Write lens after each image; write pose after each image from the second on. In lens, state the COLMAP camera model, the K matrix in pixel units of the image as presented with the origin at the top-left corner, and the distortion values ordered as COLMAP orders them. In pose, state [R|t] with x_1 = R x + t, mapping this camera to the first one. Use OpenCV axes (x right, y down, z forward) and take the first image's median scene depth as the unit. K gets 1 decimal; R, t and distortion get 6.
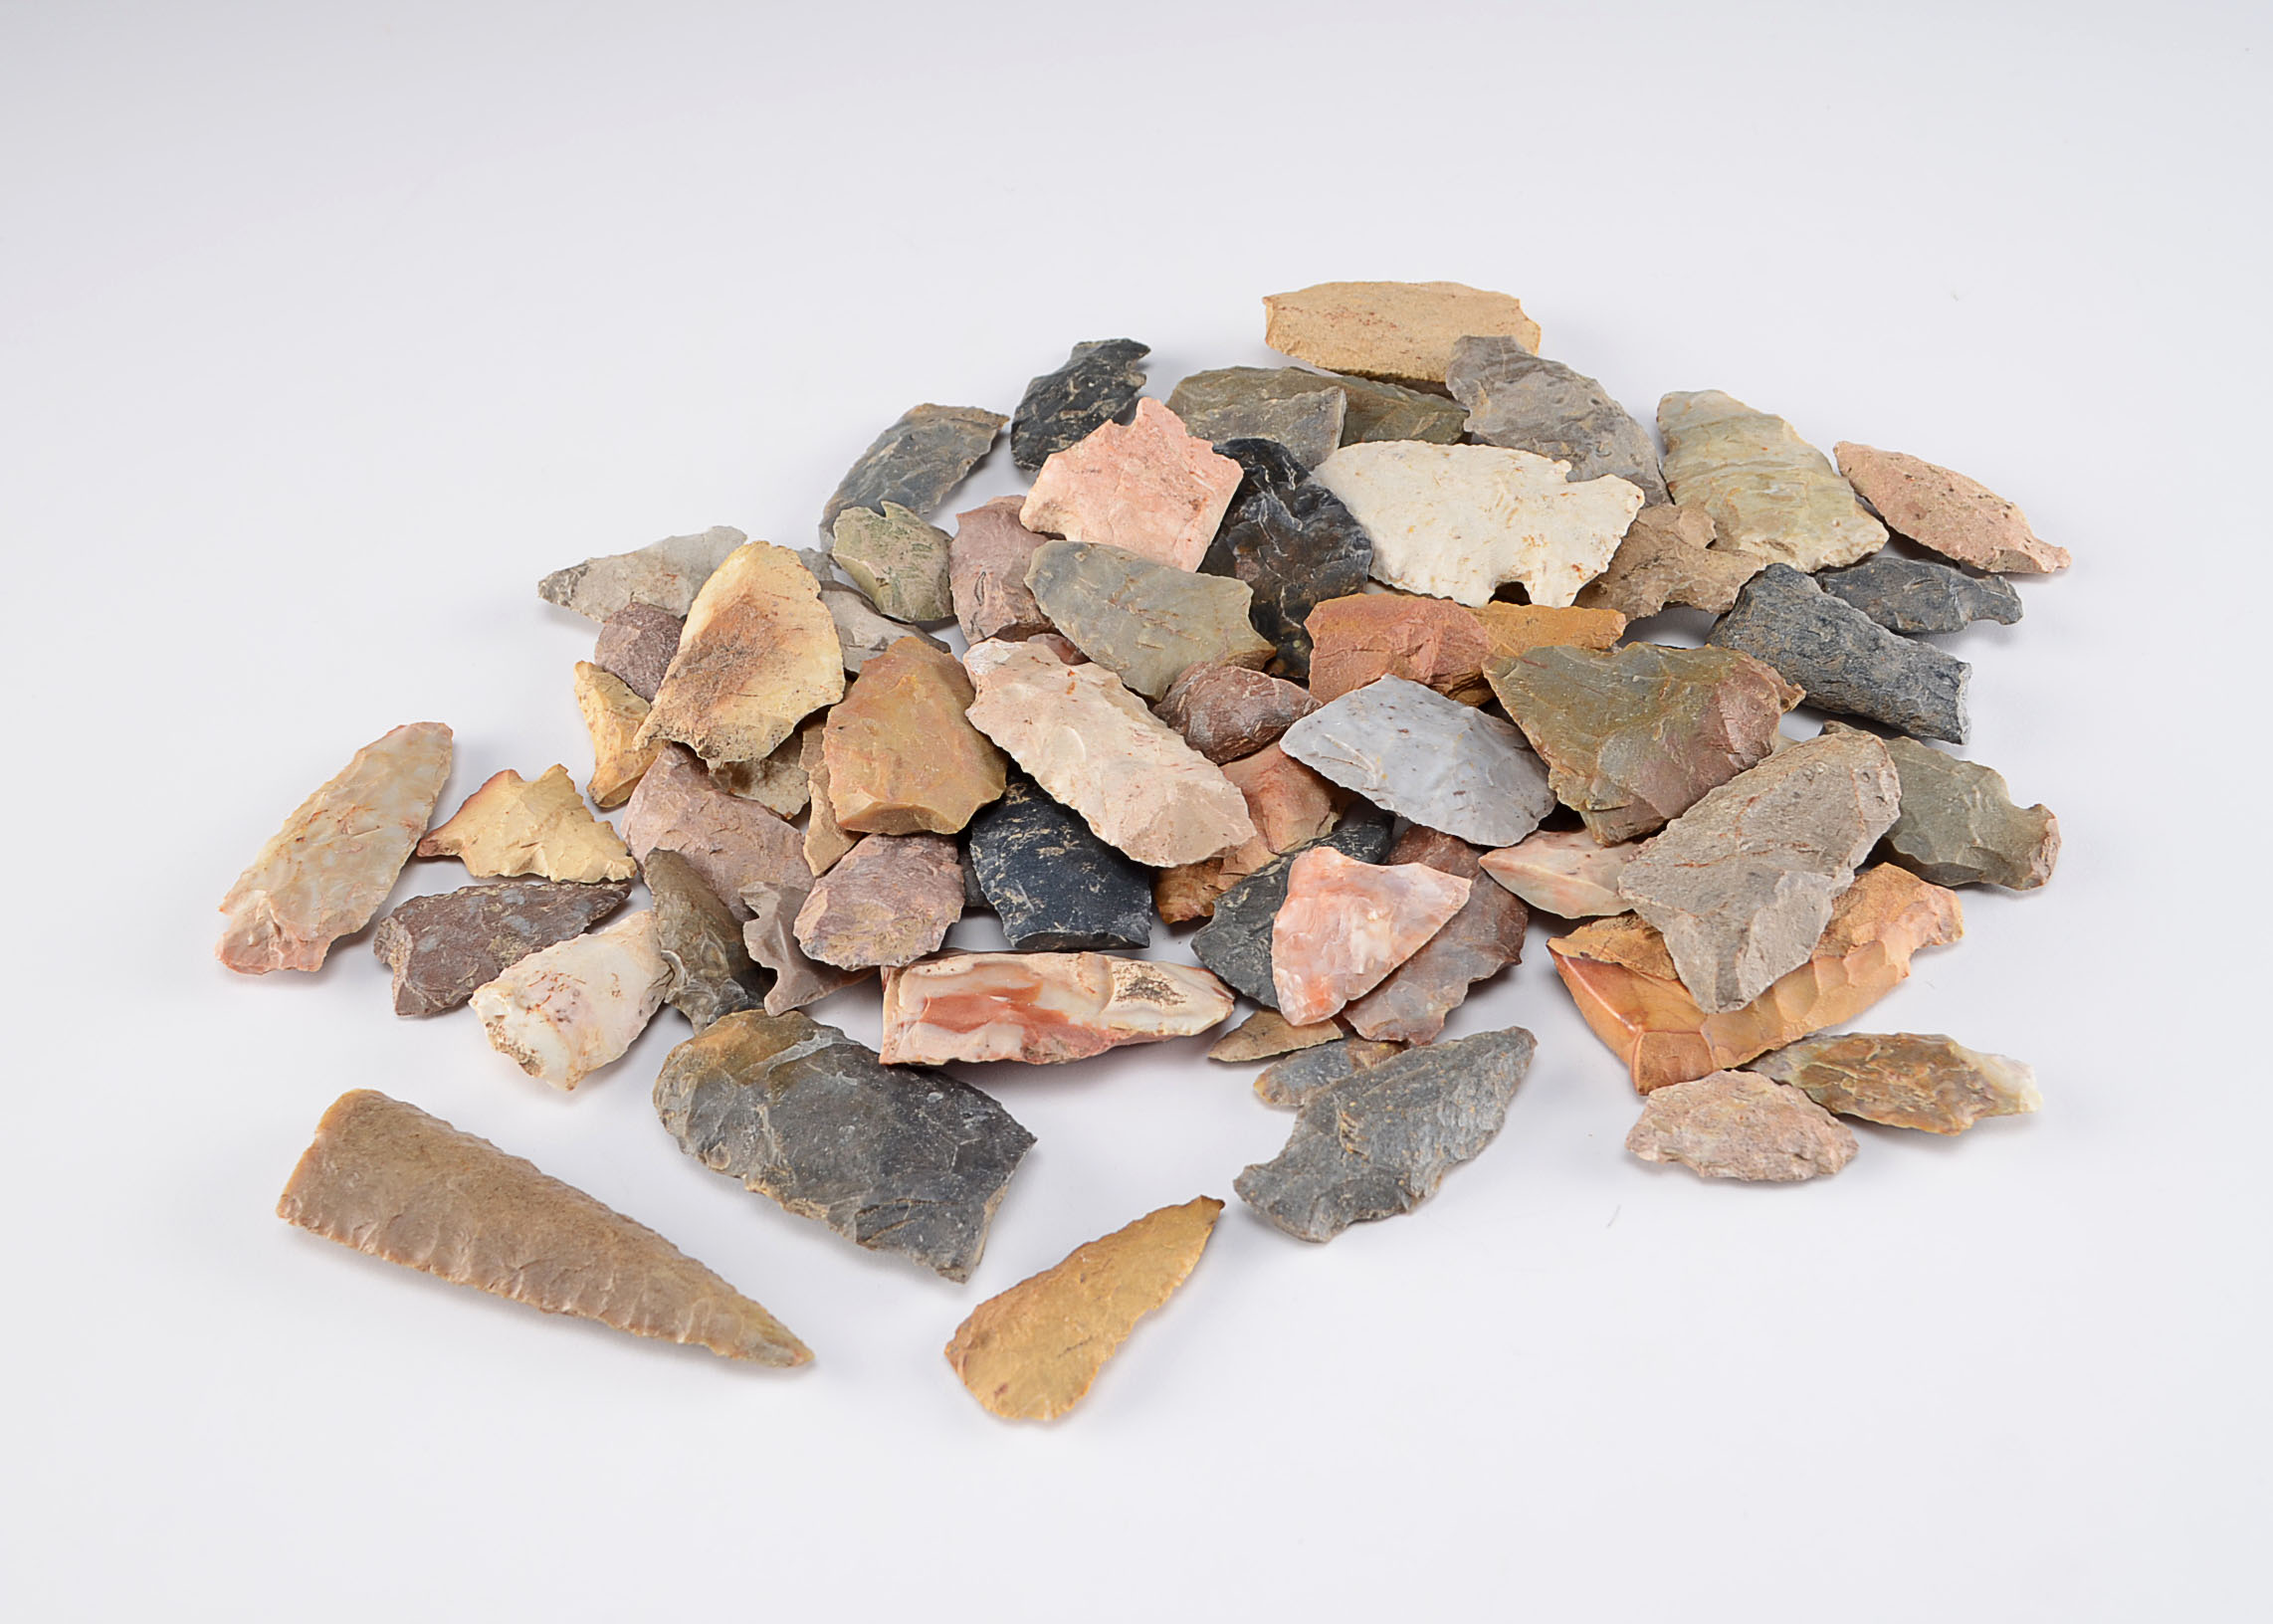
lens RADIAL K [[2690.8, 0, 1136.5], [0, 2690.8, 812.0], [0, 0, 1]] dist [-0.022791, -0.020720]
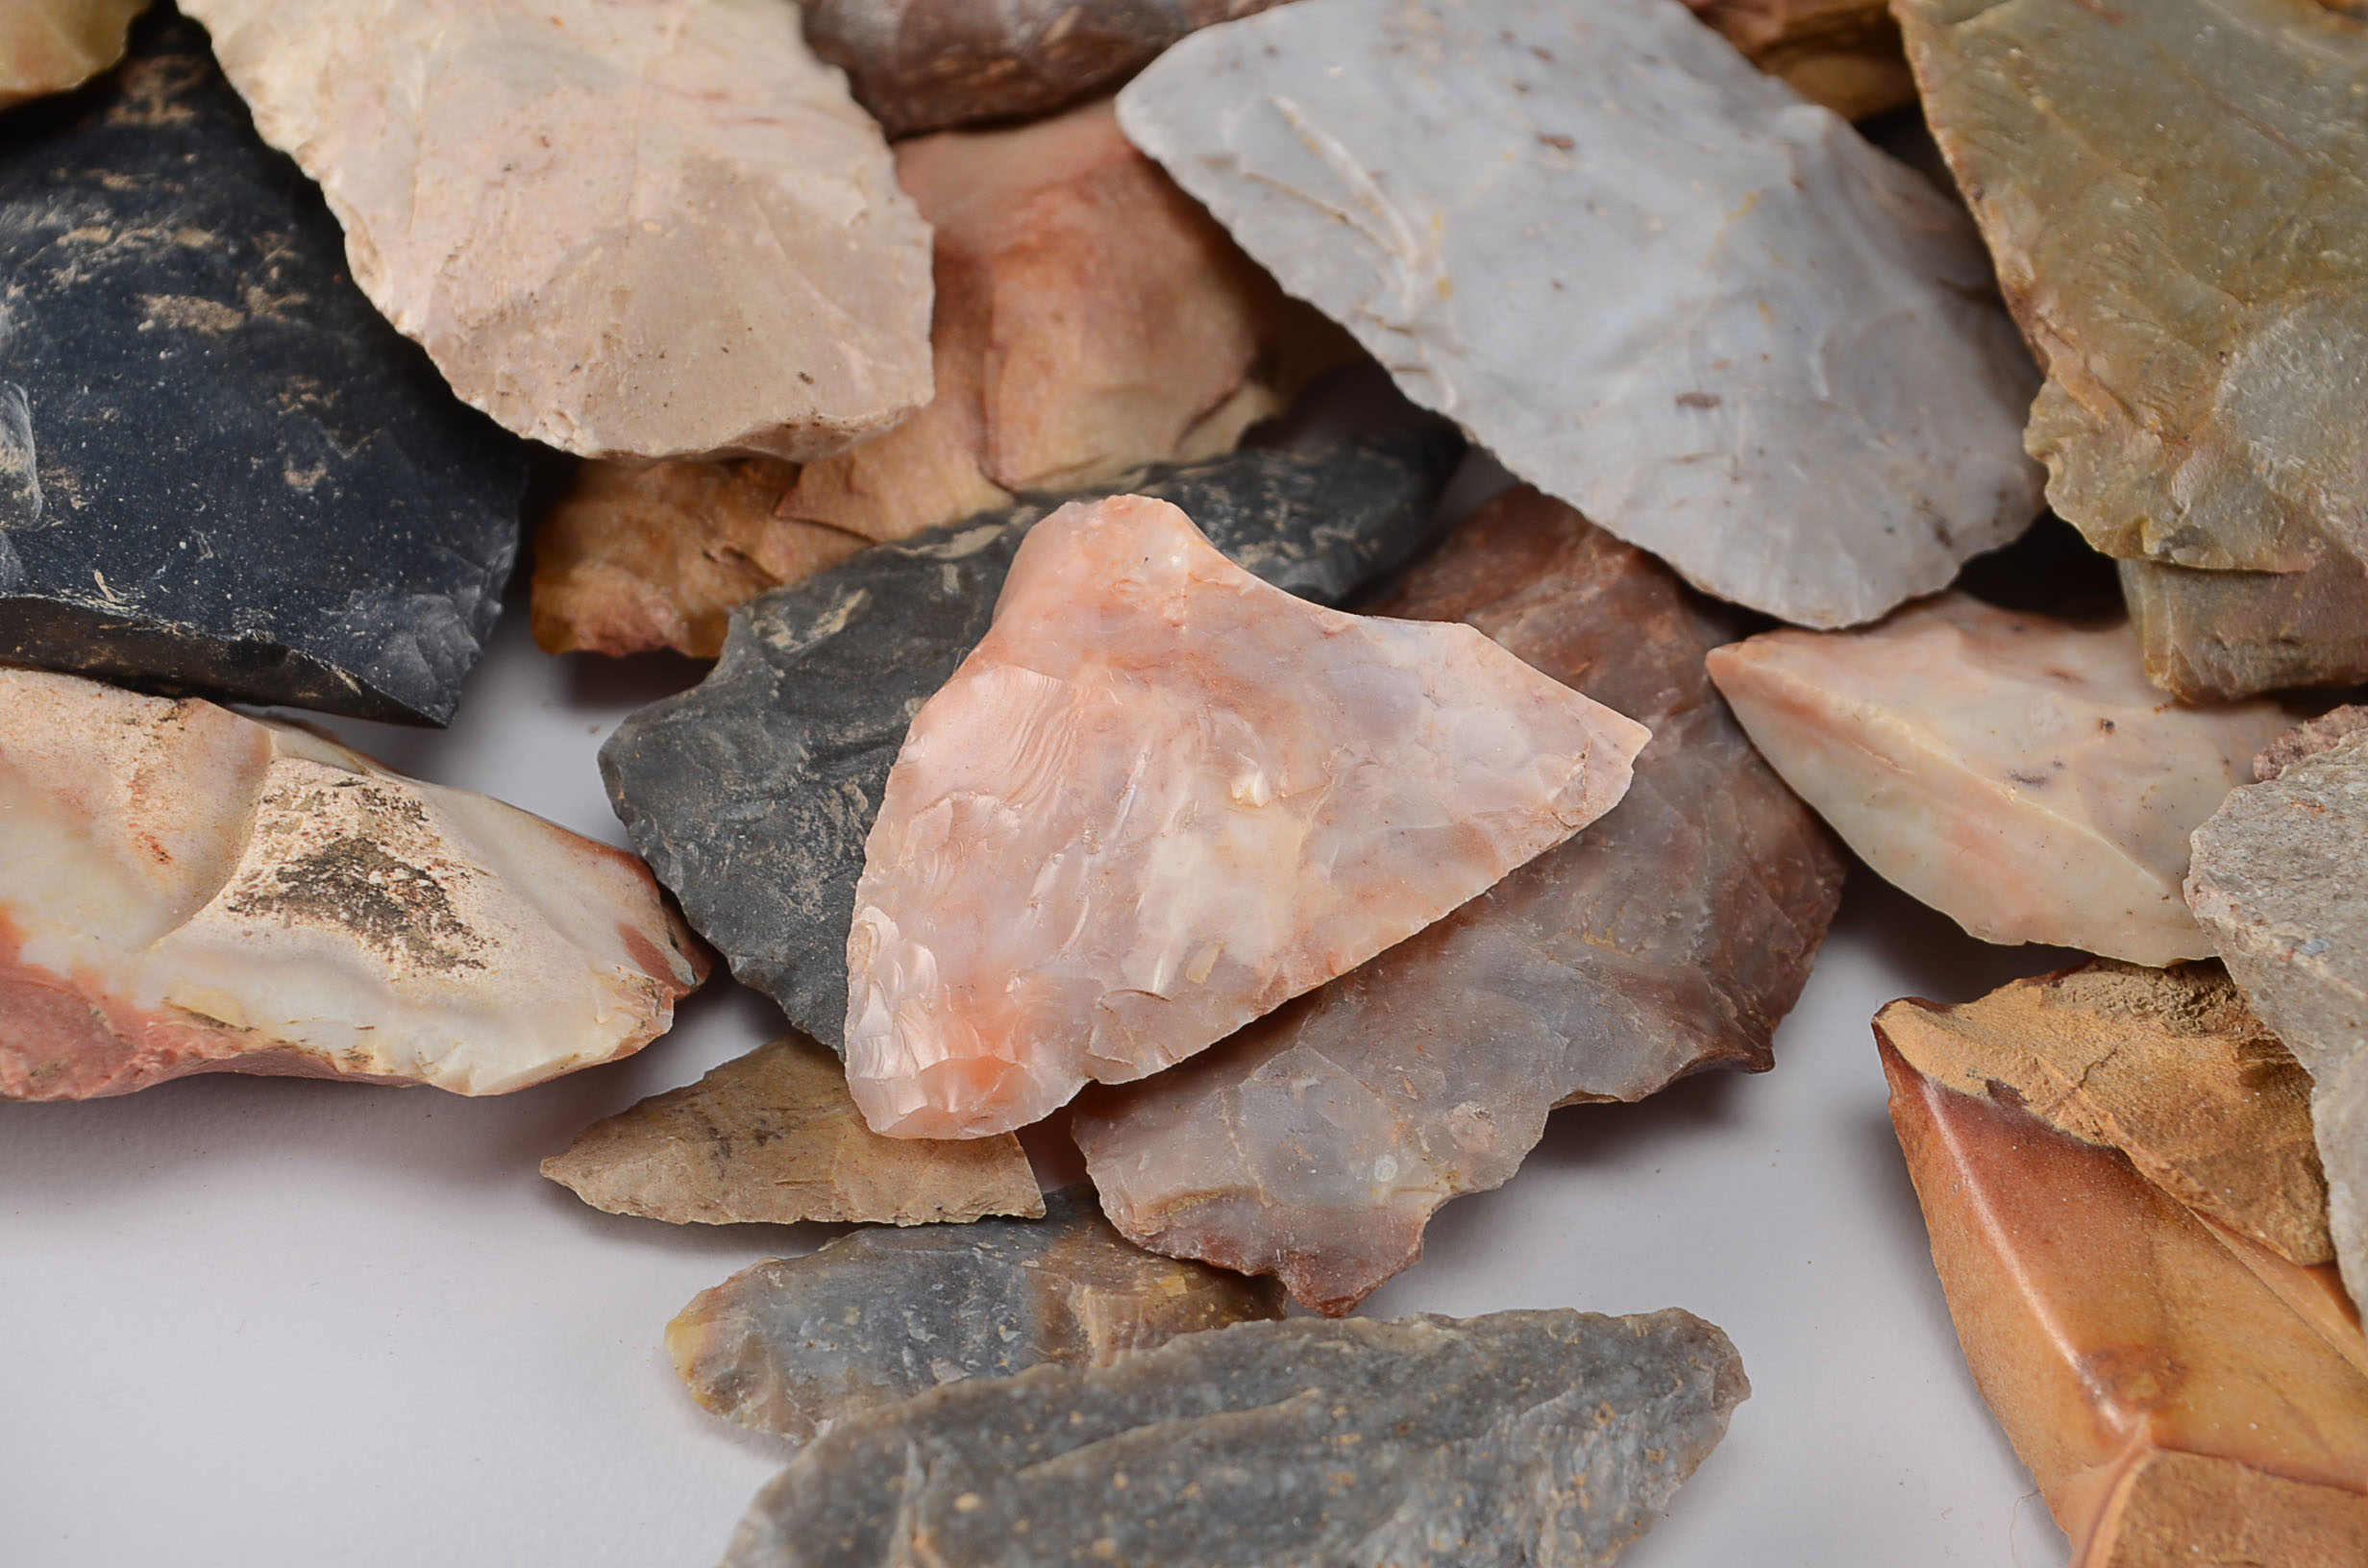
lens RADIAL K [[5486.3, 0, 1324.4], [0, 5486.3, 849.8], [0, 0, 1]] dist [0.060285, 0.022991]
pose [[0.979858, 0.199679, 0.002765, 0.092833], [-0.199166, 0.976147, 0.086426, -0.003443], [0.014558, -0.085236, 0.996254, 0.453277]]
